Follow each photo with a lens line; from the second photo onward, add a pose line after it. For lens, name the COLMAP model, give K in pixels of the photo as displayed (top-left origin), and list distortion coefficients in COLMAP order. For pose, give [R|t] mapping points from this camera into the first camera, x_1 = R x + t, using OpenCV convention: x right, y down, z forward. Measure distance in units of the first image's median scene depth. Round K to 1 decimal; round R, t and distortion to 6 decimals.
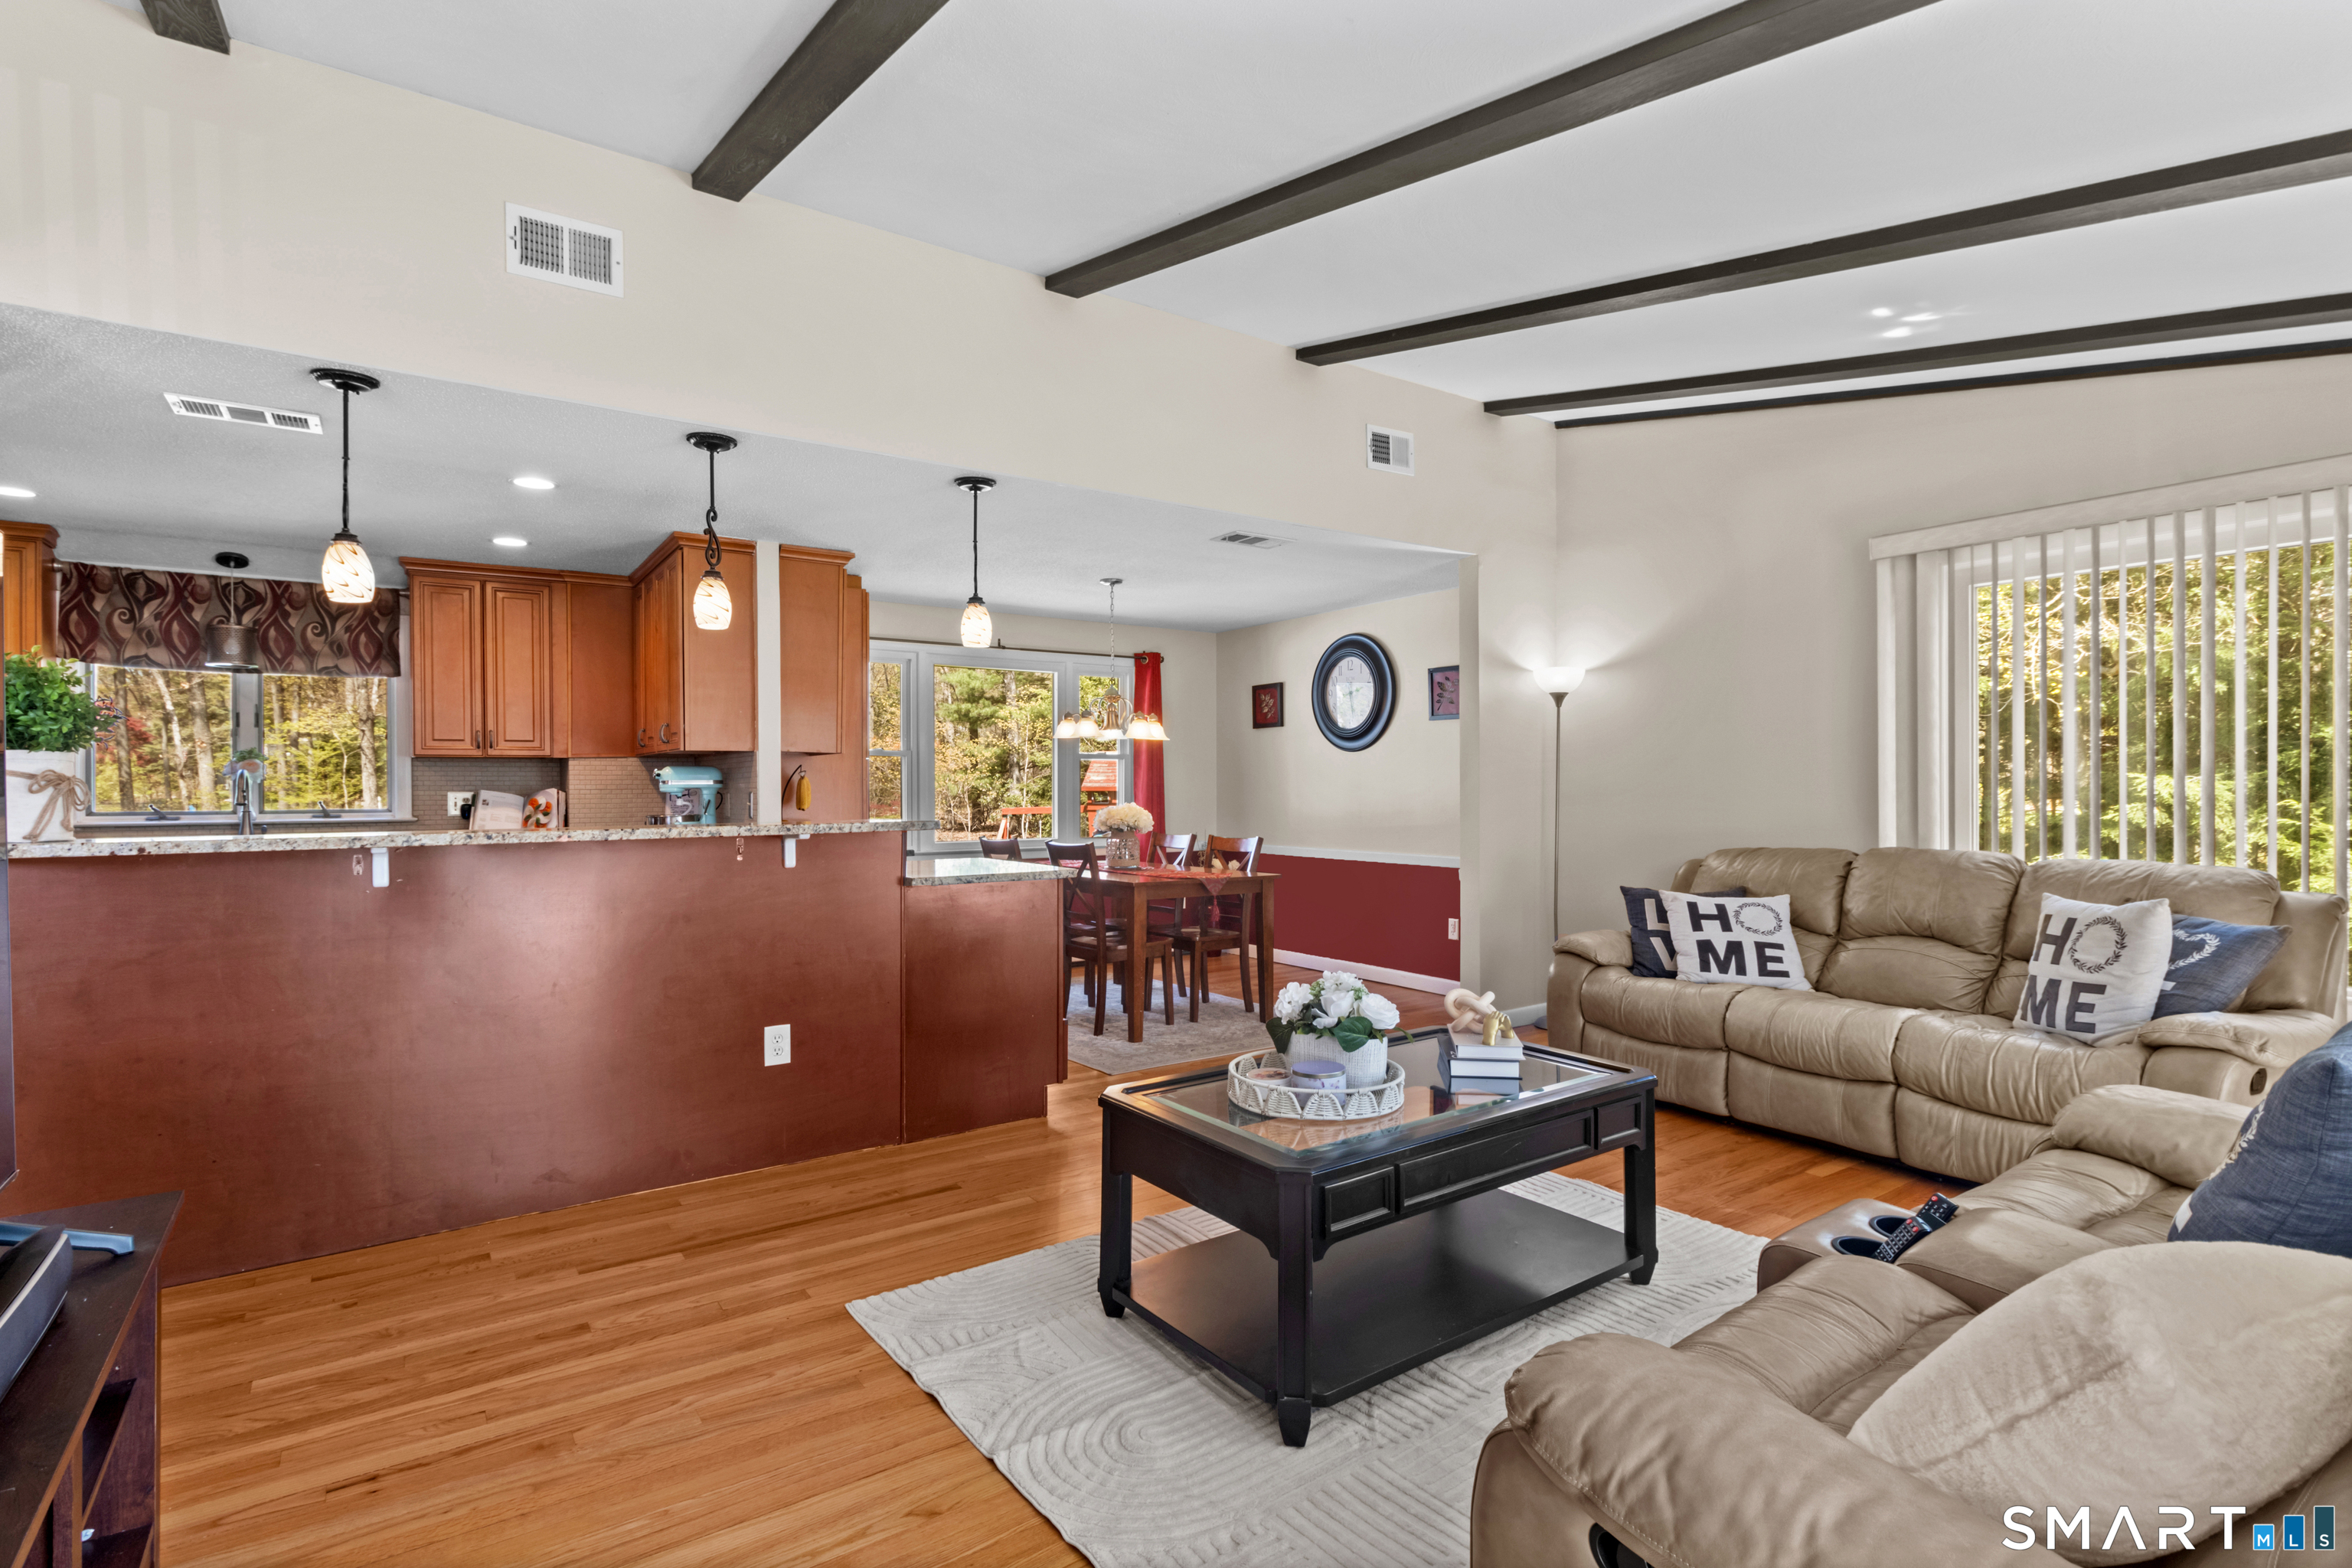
lens RADIAL K [[1098.3, 0, 1154.2], [0, 1098.3, 781.9], [0, 0, 1]] dist [0.002057, 0.000903]
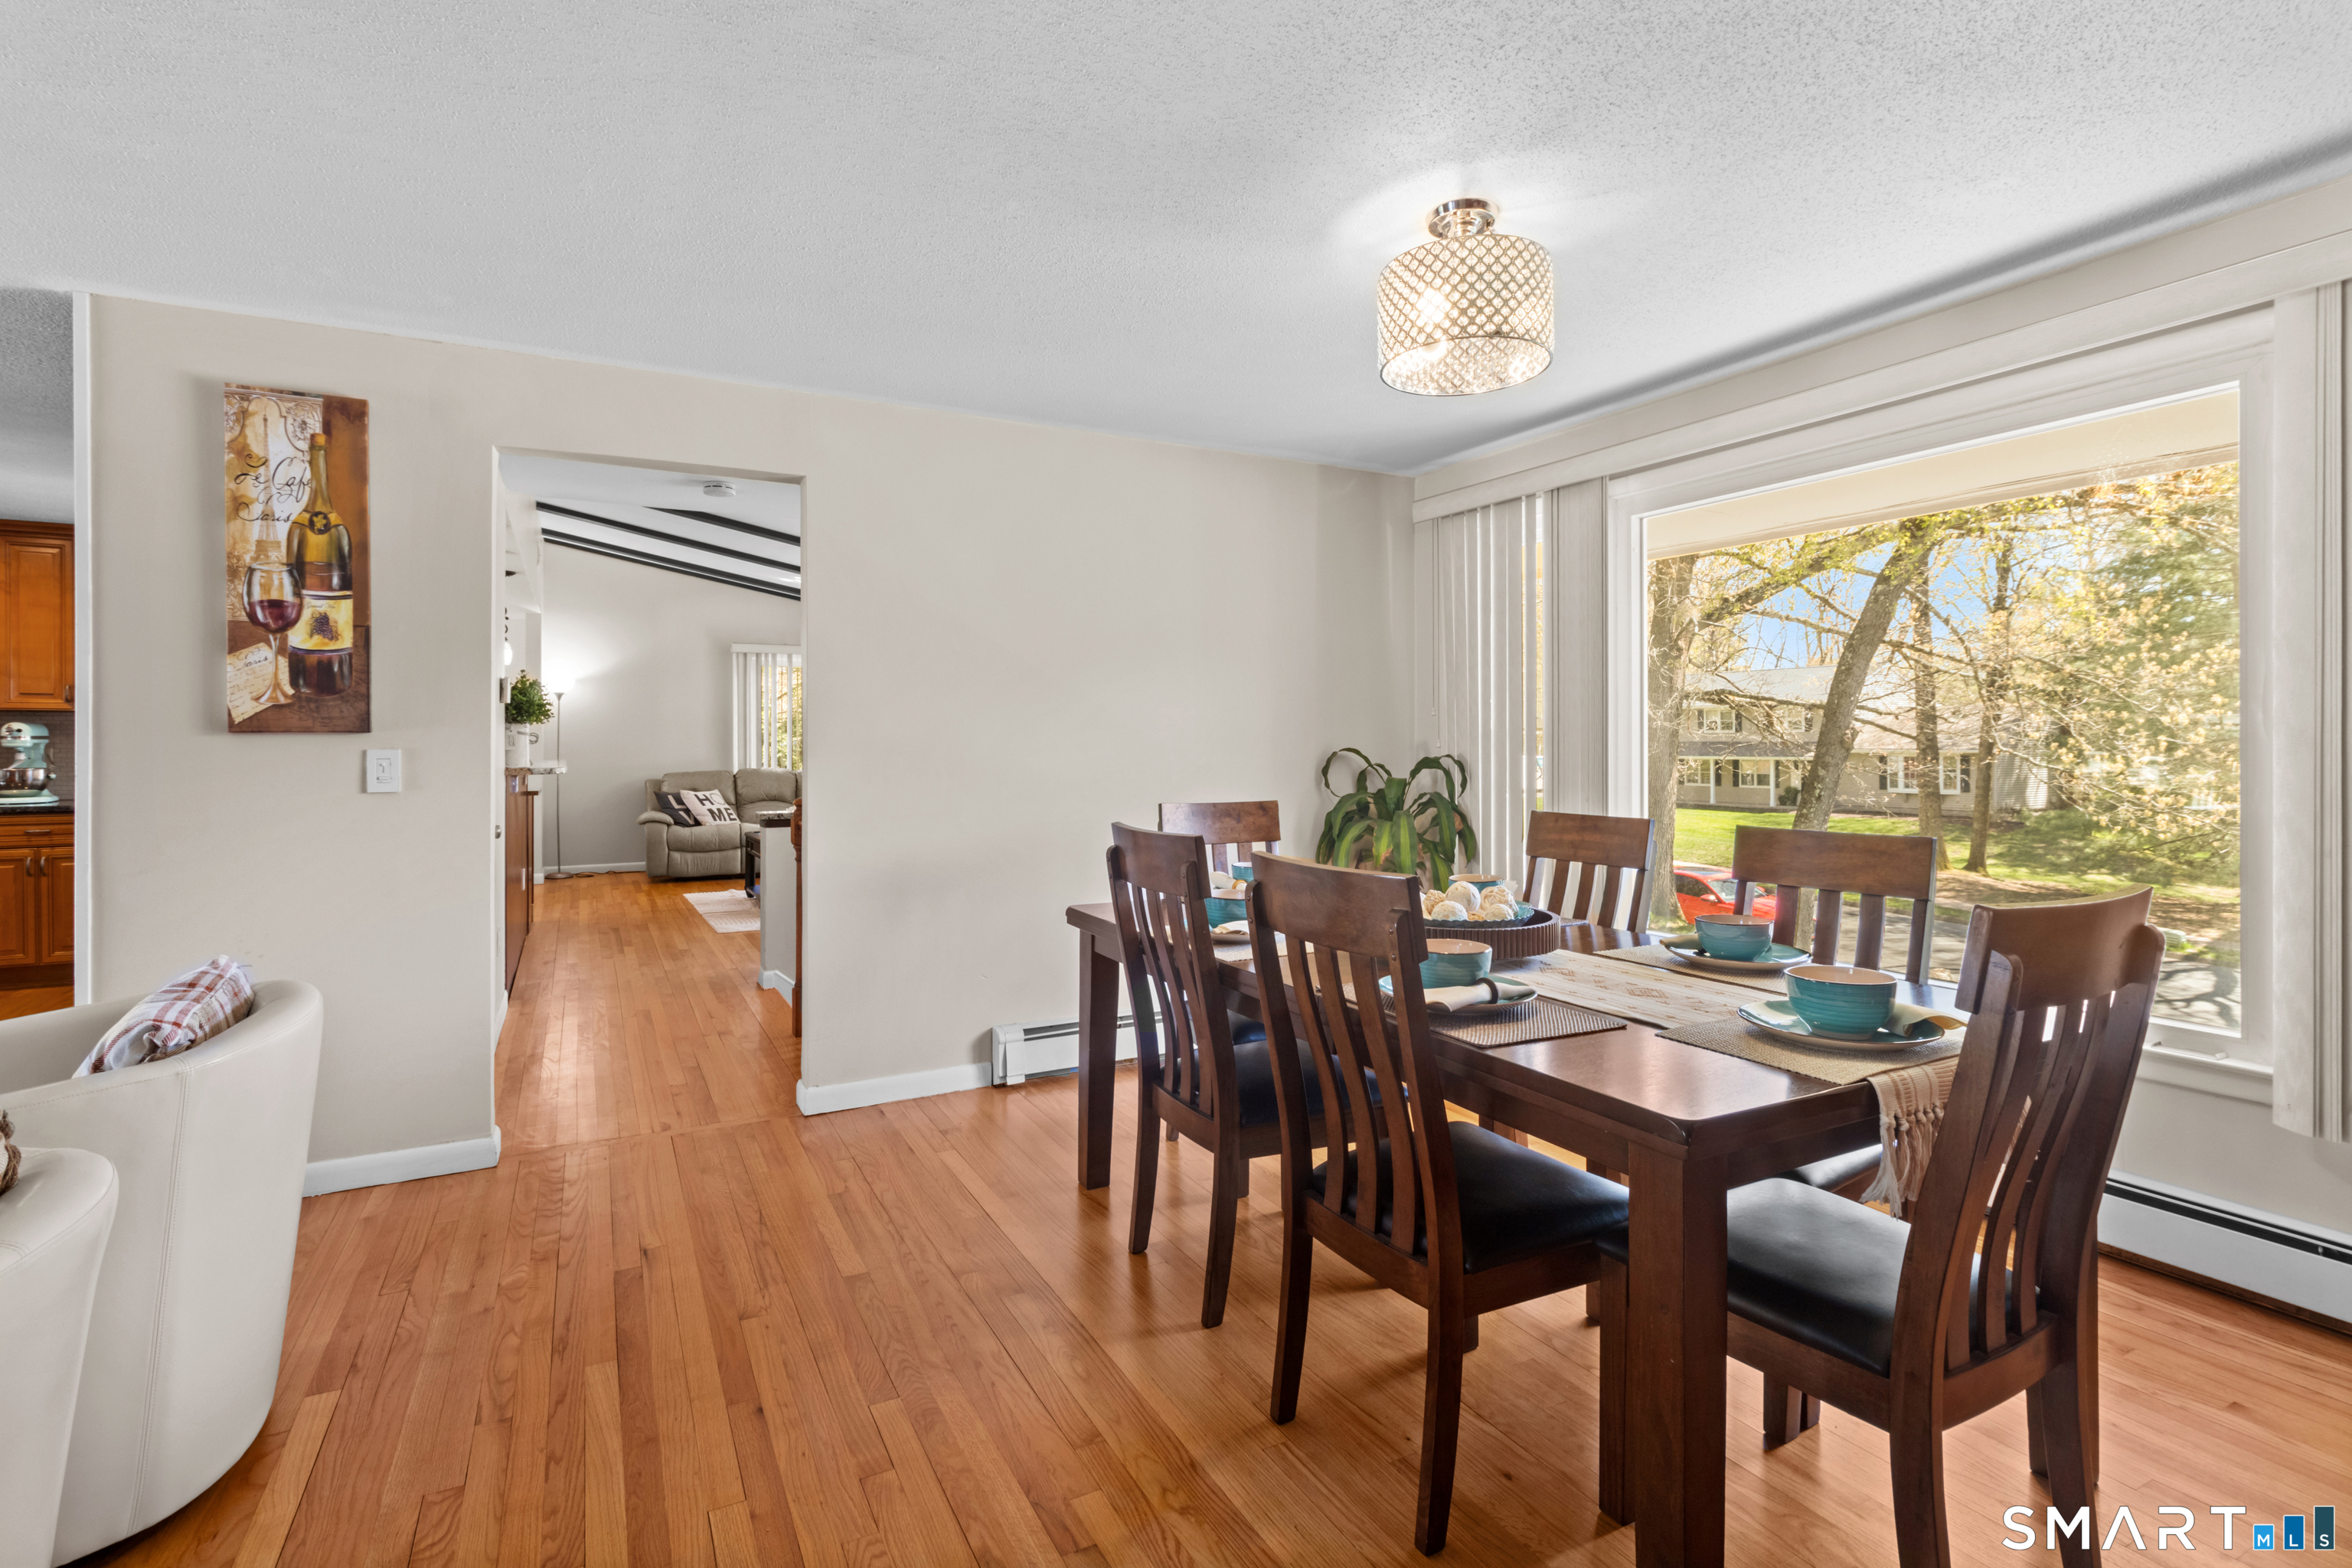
lens RADIAL K [[1098.3, 0, 1163.4], [0, 1098.3, 742.7], [0, 0, 1]] dist [0.002057, 0.000903]
pose [[0.114162, 0.004733, 0.993451, -1.838071], [-0.002988, 0.999986, -0.004421, 0.009593], [-0.993458, -0.002464, 0.114175, -0.260140]]
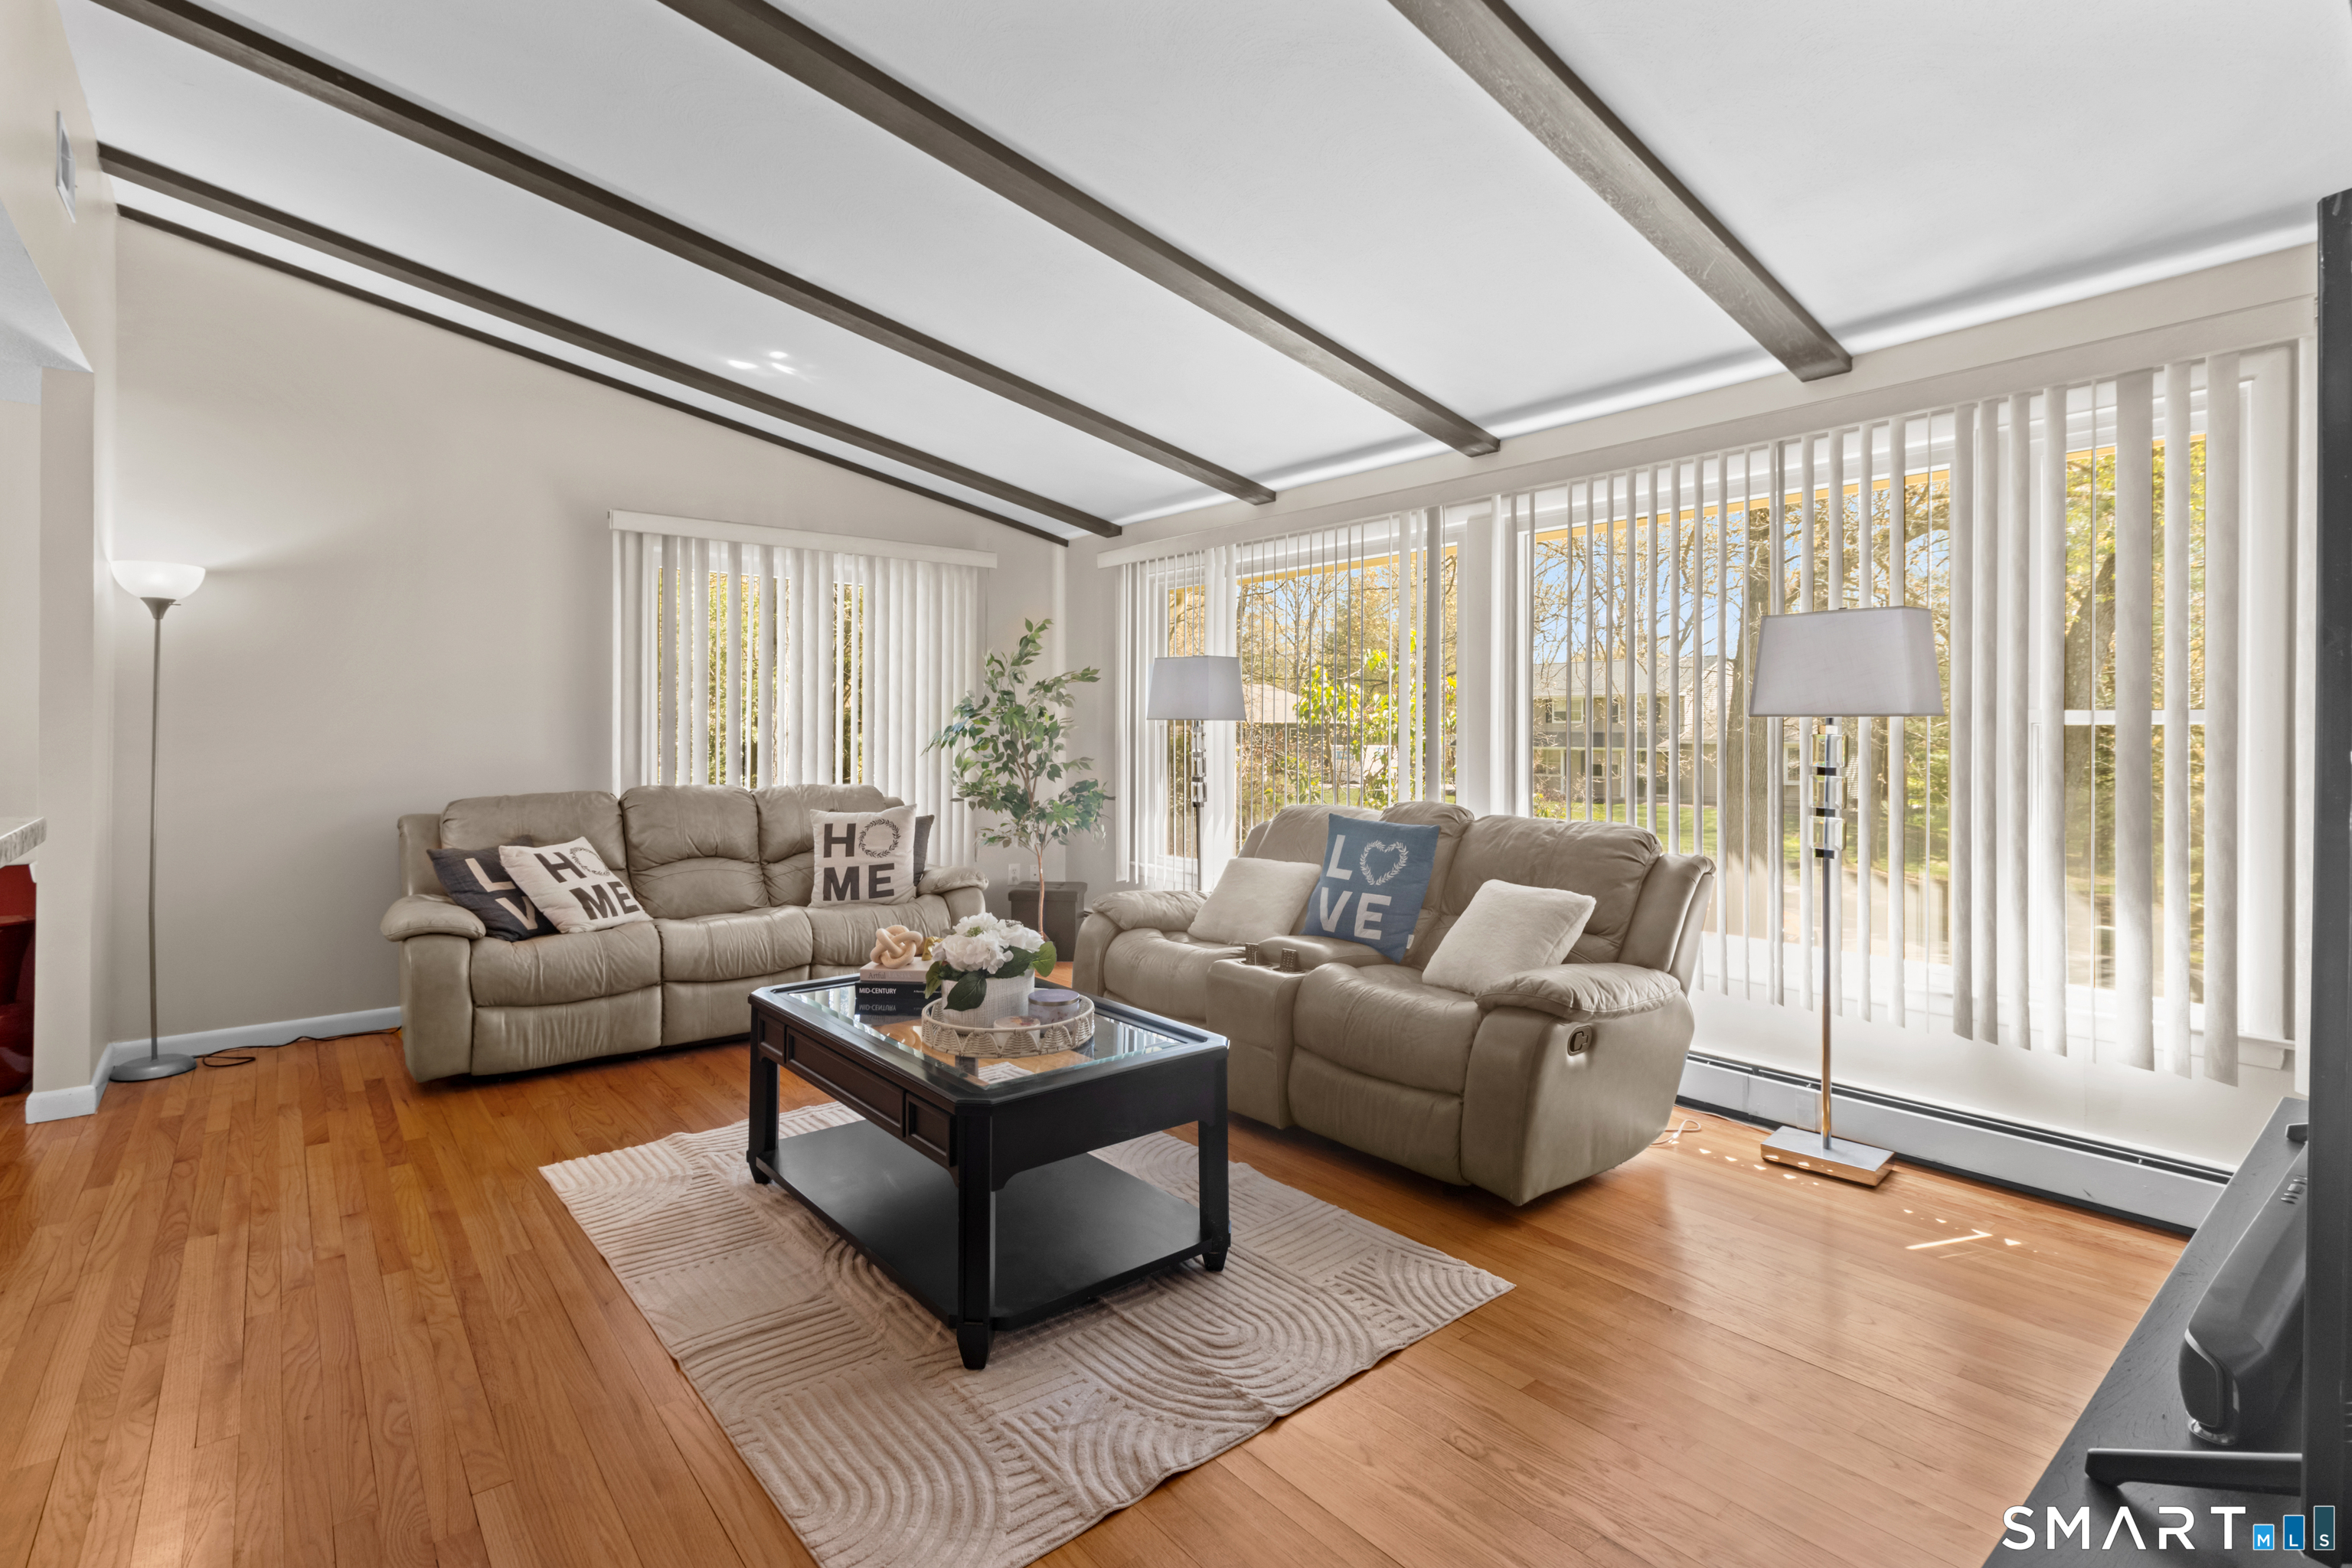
lens RADIAL K [[1098.3, 0, 1179.4], [0, 1098.3, 734.8], [0, 0, 1]] dist [0.002057, 0.000903]
pose [[-0.086212, 0.002008, 0.996275, -0.550710], [-0.007125, 0.999971, -0.002633, 0.004797], [-0.996251, -0.007326, -0.086195, 0.576131]]
